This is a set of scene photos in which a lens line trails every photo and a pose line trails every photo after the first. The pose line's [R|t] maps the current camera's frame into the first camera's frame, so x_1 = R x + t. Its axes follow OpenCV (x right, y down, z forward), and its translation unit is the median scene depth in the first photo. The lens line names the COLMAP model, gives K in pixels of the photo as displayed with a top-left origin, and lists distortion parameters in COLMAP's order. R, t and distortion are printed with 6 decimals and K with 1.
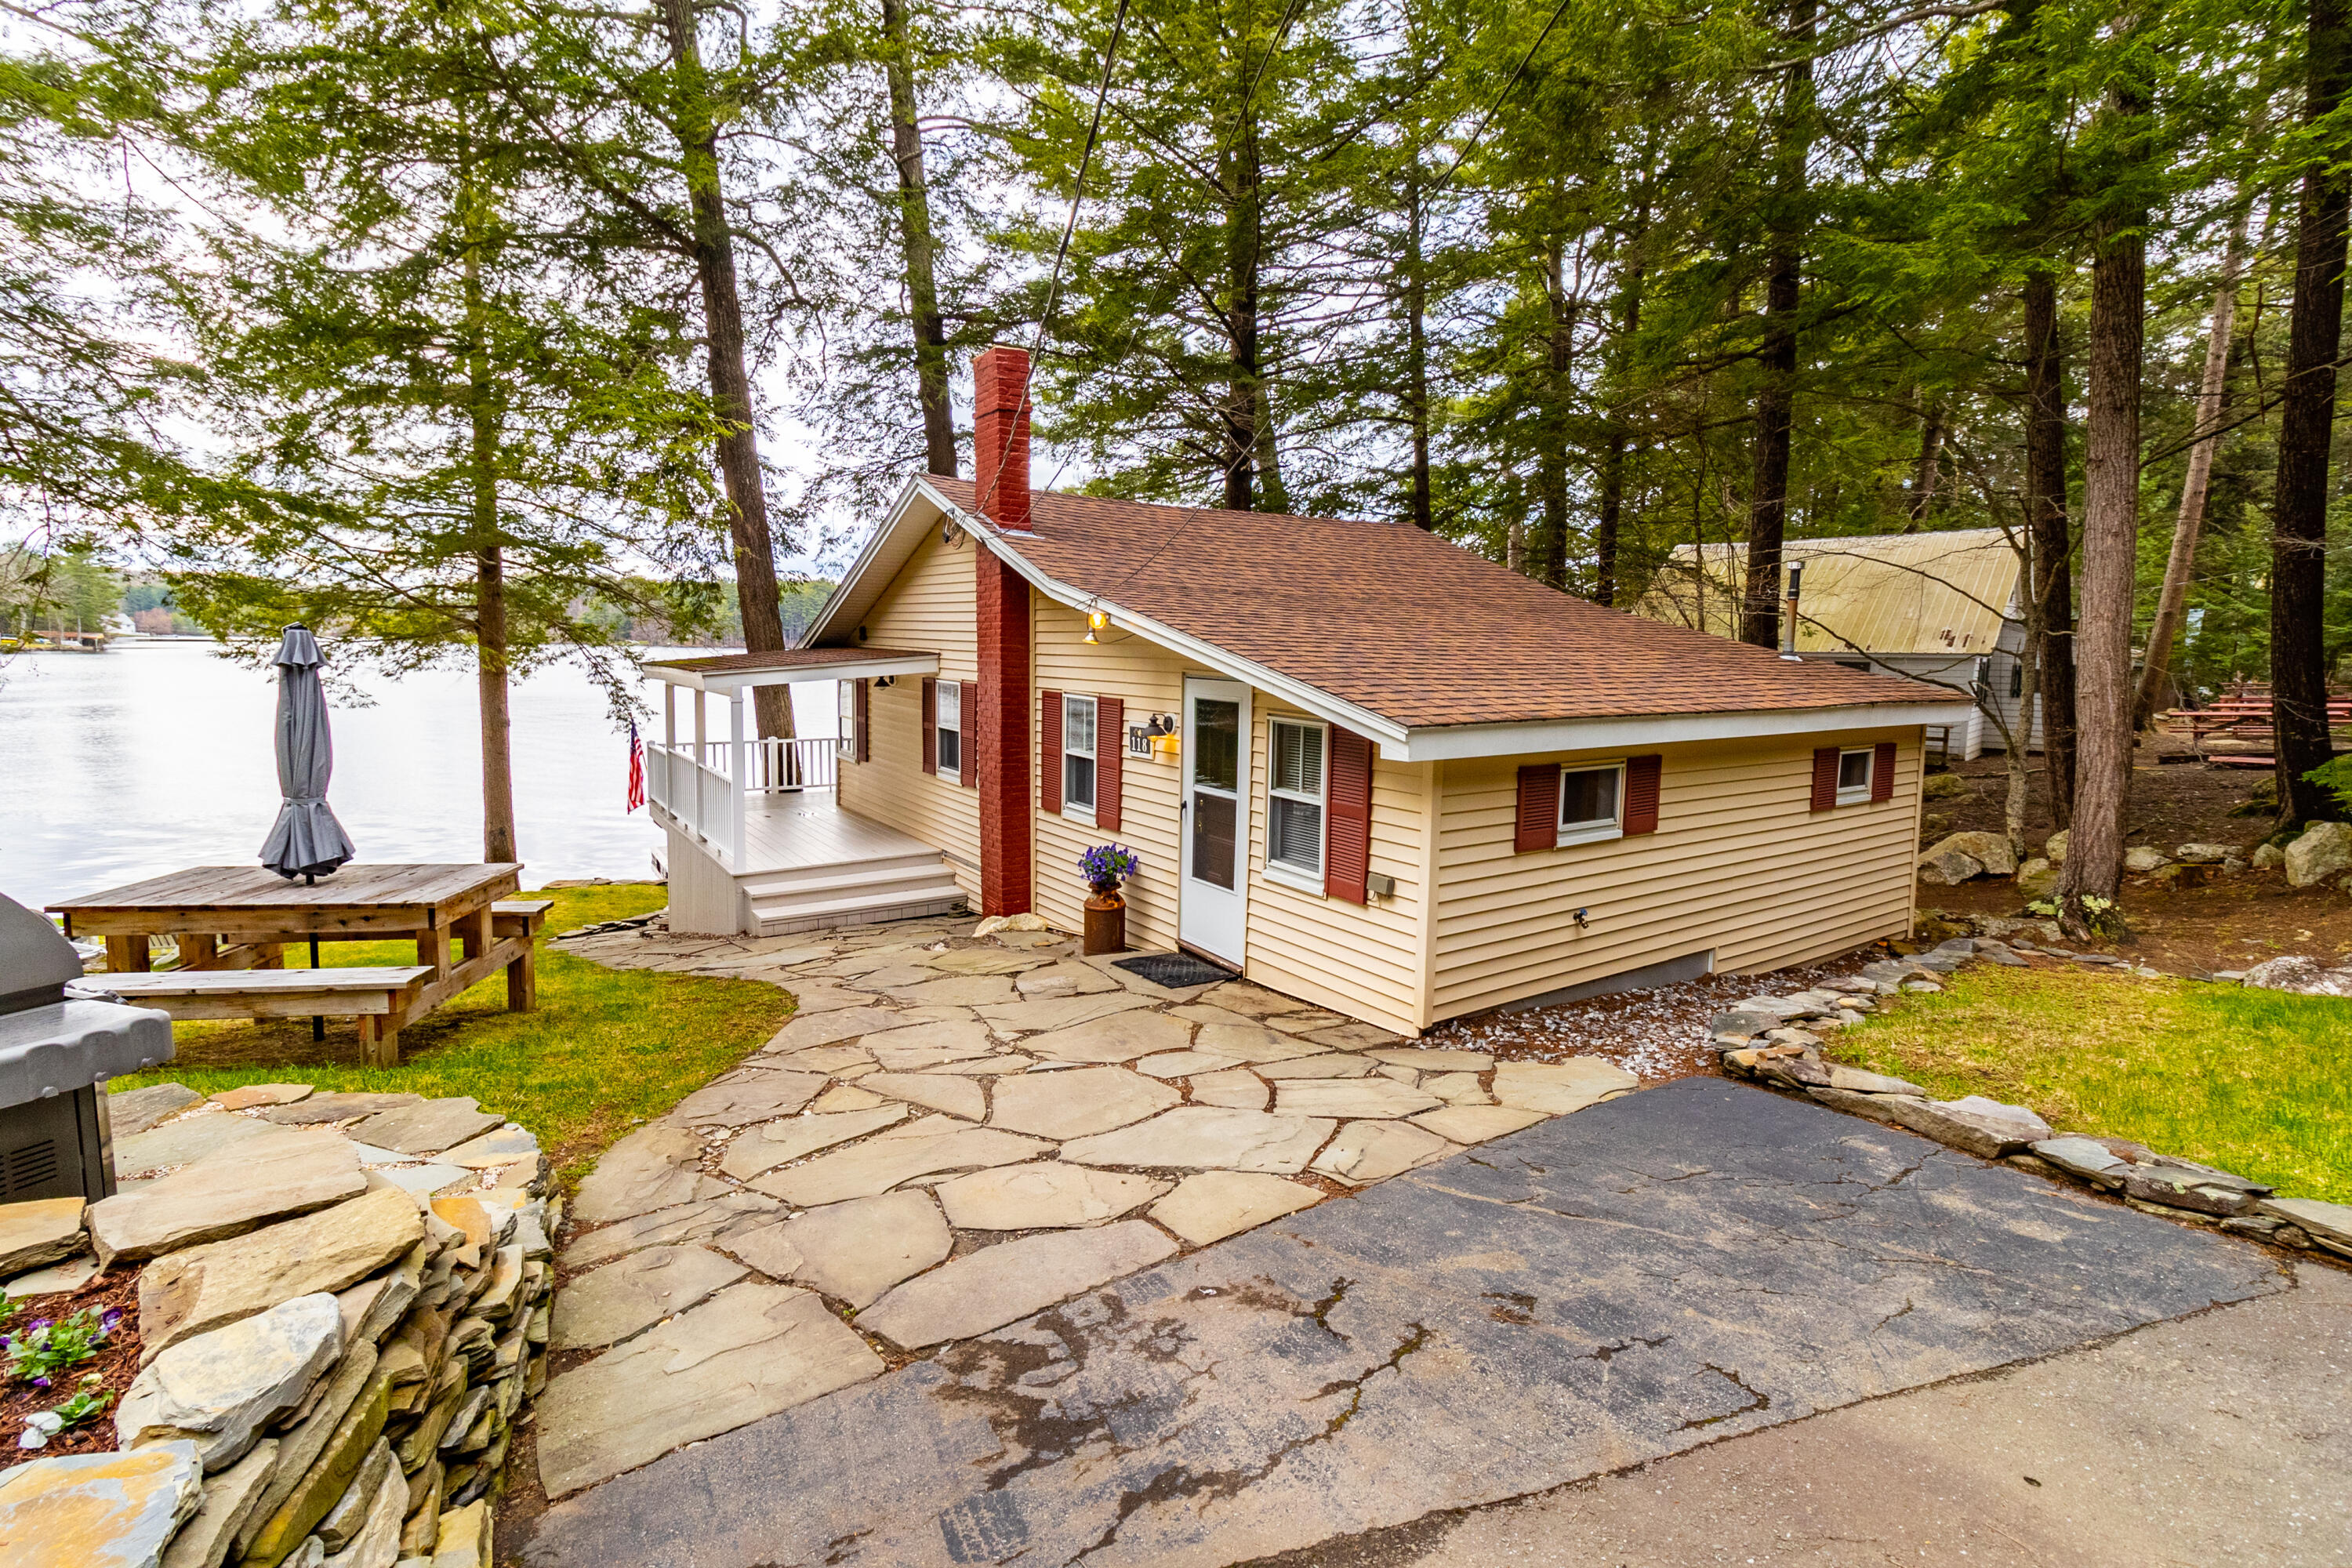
lens RADIAL K [[1089.8, 0, 1185.5], [0, 1089.8, 760.8], [0, 0, 1]] dist [0.005459, 0.000981]
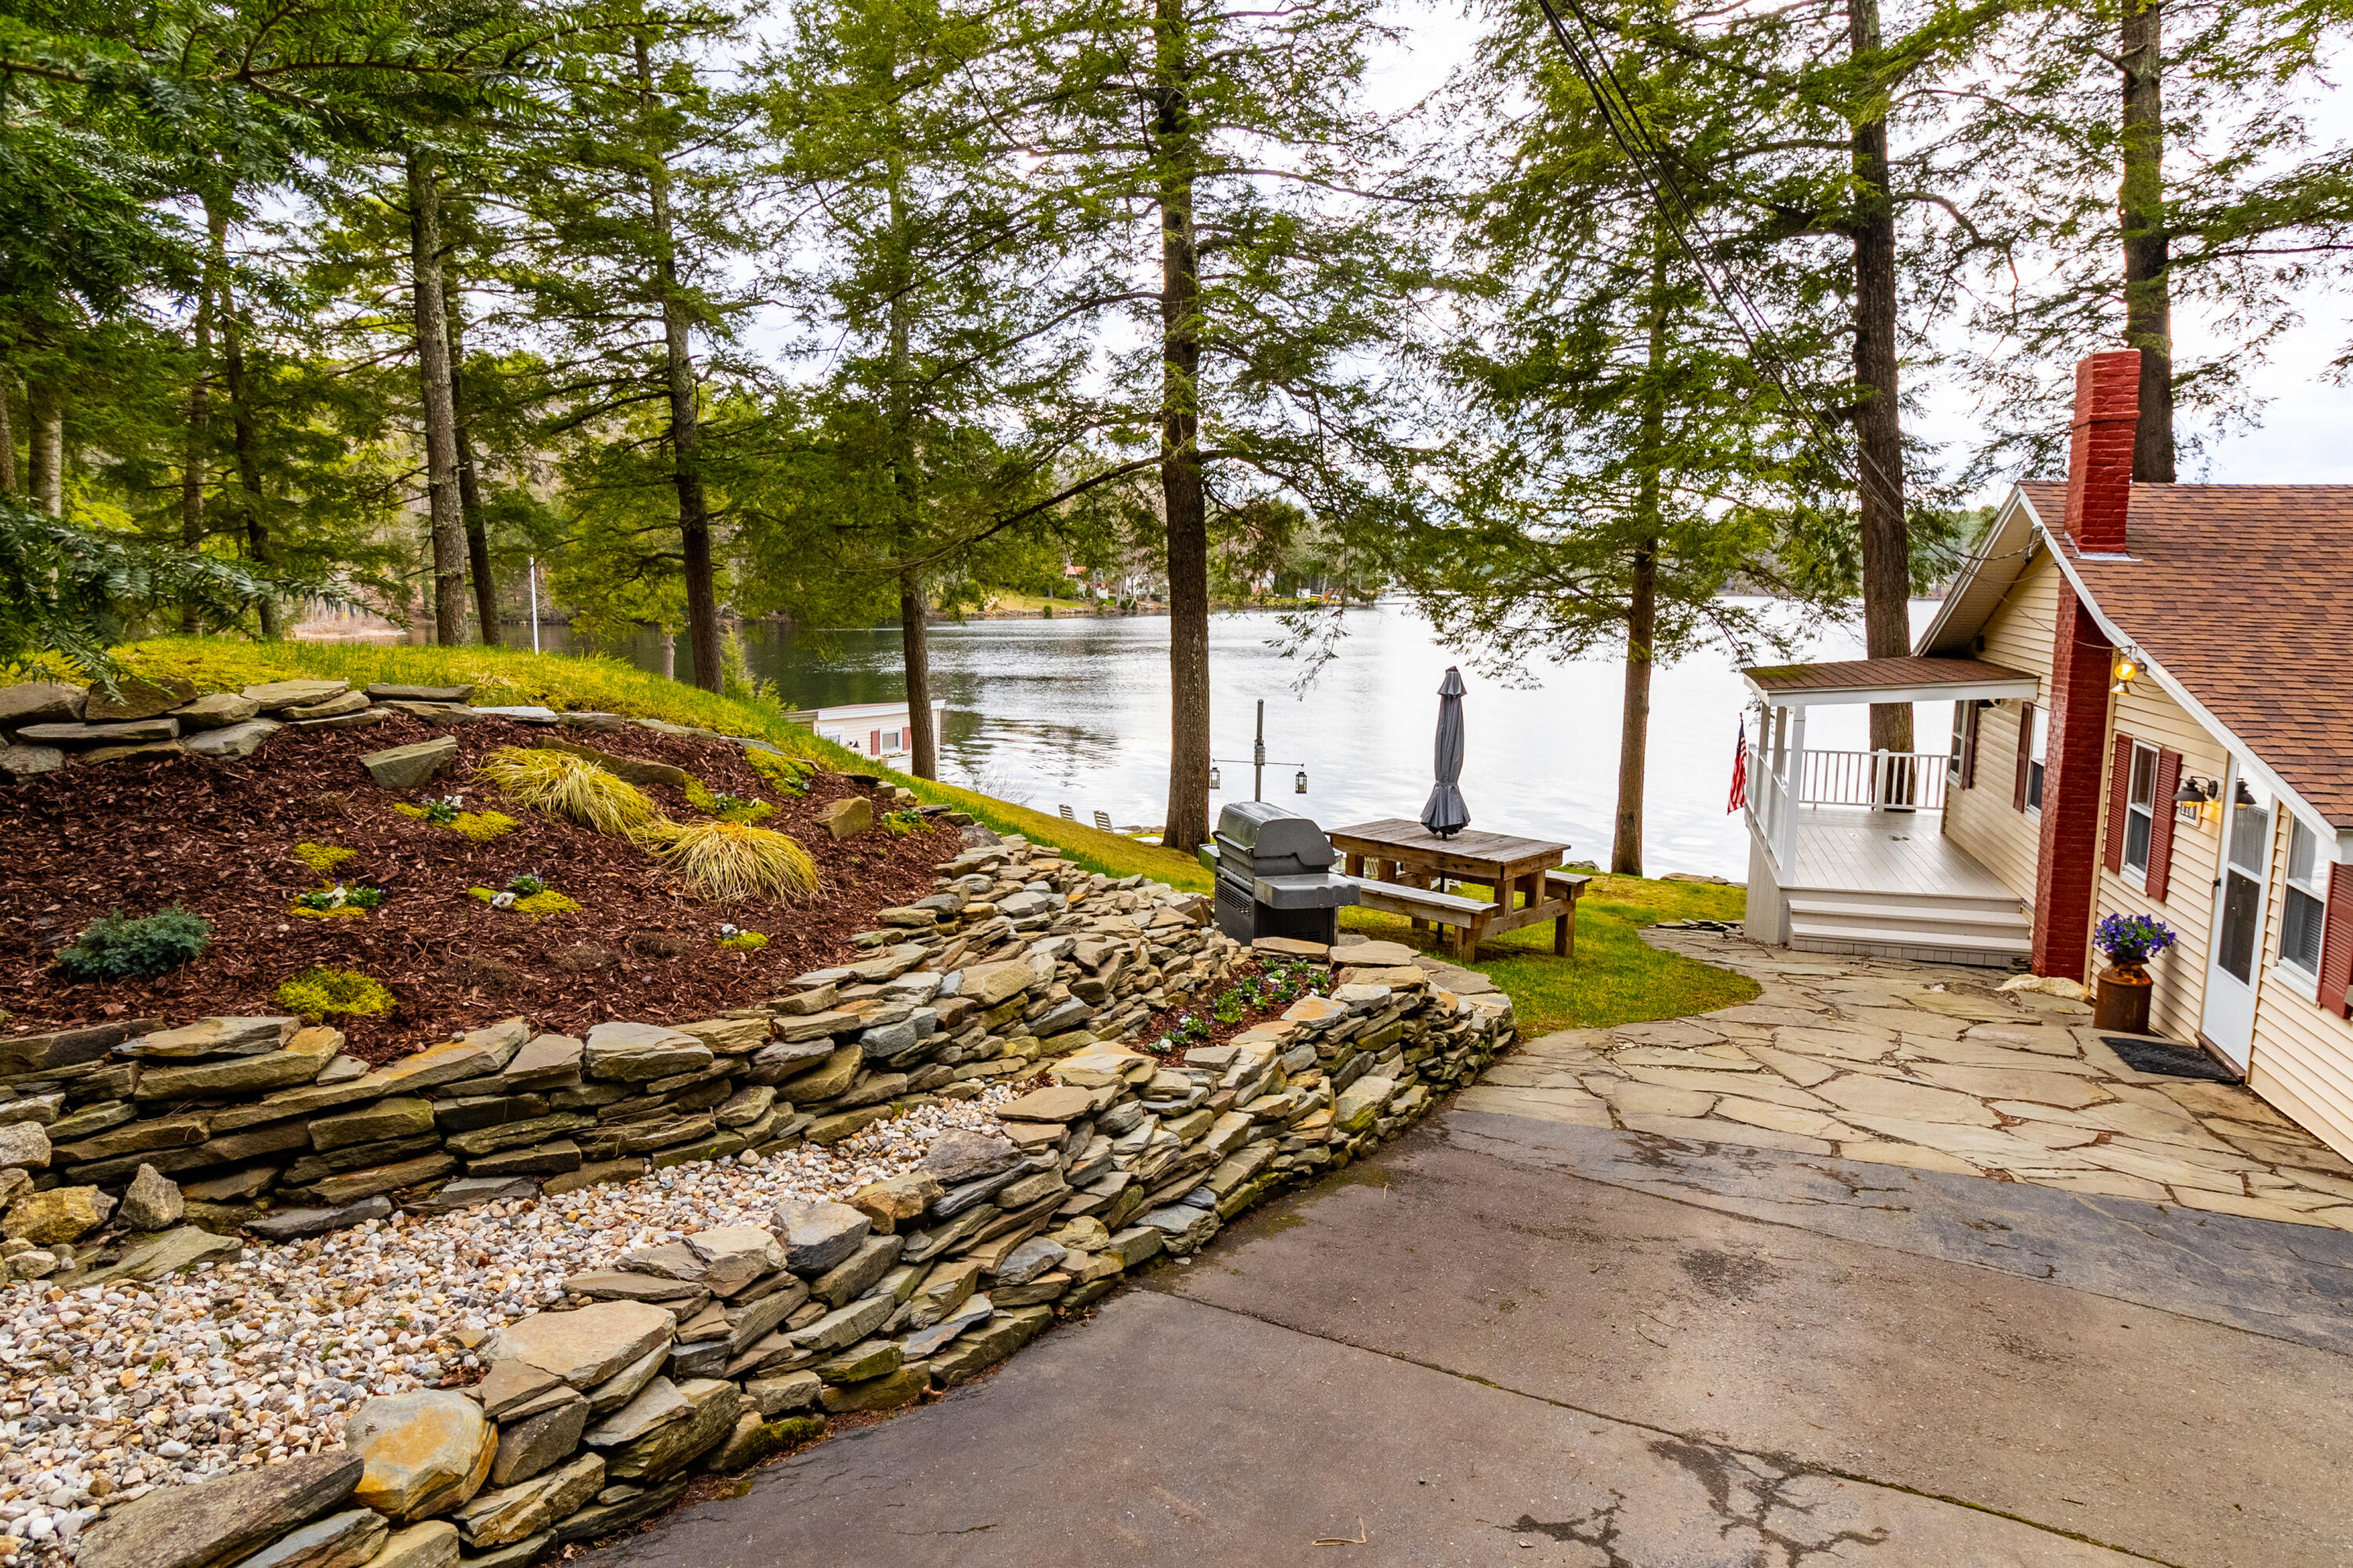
lens RADIAL K [[1421.0, 0, 1176.5], [0, 1421.0, 784.0], [0, 0, 1]] dist [-0.001814, -0.000822]
pose [[0.610970, 0.102019, -0.785053, 0.357377], [-0.080904, 0.994516, 0.066275, -0.044119], [0.787509, 0.023022, 0.615874, -0.353208]]
